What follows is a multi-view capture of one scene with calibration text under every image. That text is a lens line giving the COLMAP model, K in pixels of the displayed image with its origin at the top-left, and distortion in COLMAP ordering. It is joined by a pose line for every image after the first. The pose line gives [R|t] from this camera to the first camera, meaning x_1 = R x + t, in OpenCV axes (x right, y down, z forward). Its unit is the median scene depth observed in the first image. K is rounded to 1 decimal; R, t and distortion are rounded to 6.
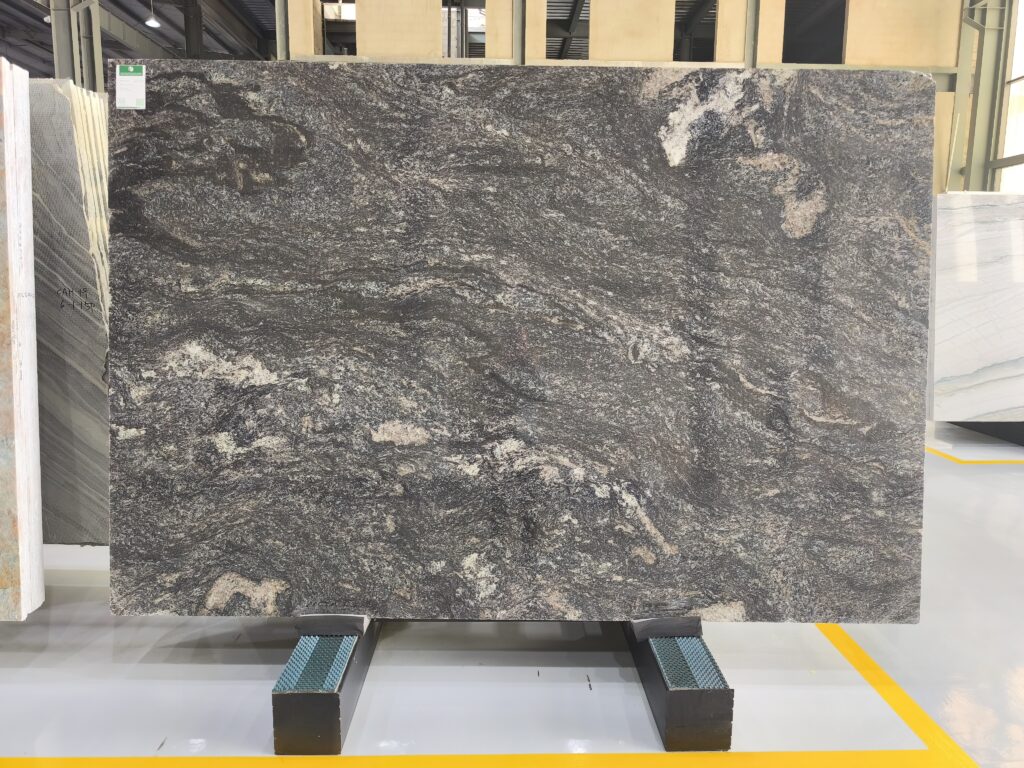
lens RADIAL K [[716.0, 0, 512.0], [0, 716.0, 384.0], [0, 0, 1]] dist [-0.001350, -0.005414]
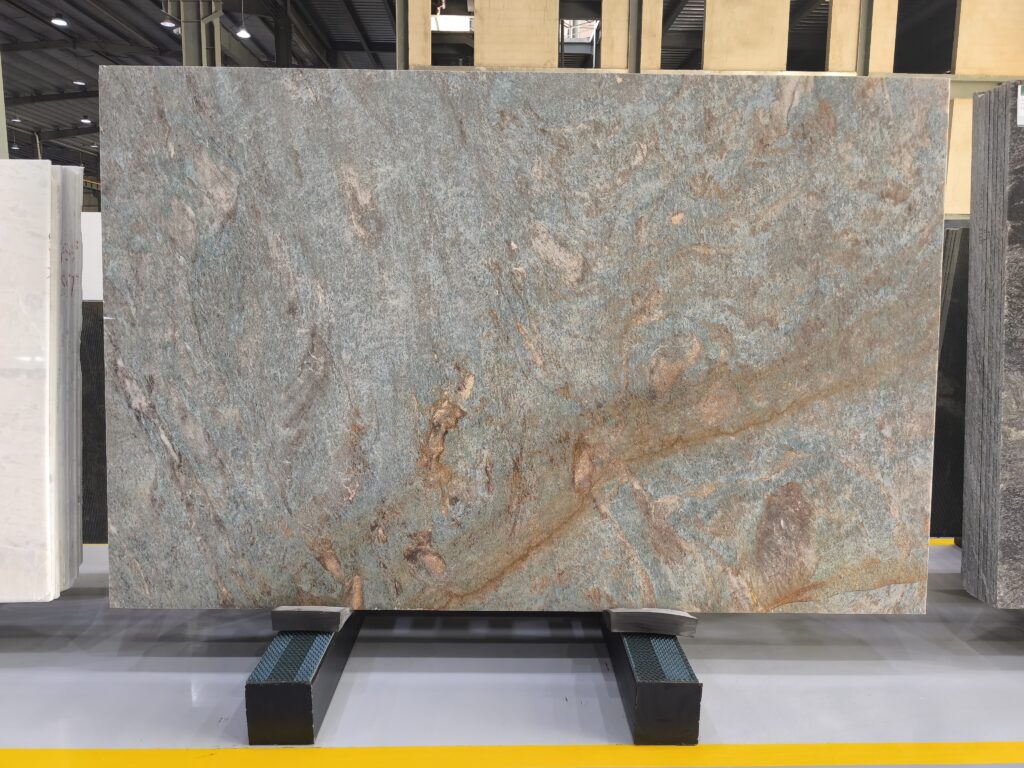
lens RADIAL K [[706.2, 0, 512.0], [0, 706.2, 384.0], [0, 0, 1]] dist [-0.001556, -0.004645]
pose [[0.999990, -0.000305, -0.004363, -0.160038], [0.000282, 0.999986, -0.005272, -0.000006], [0.004364, 0.005271, 0.999977, -0.004832]]
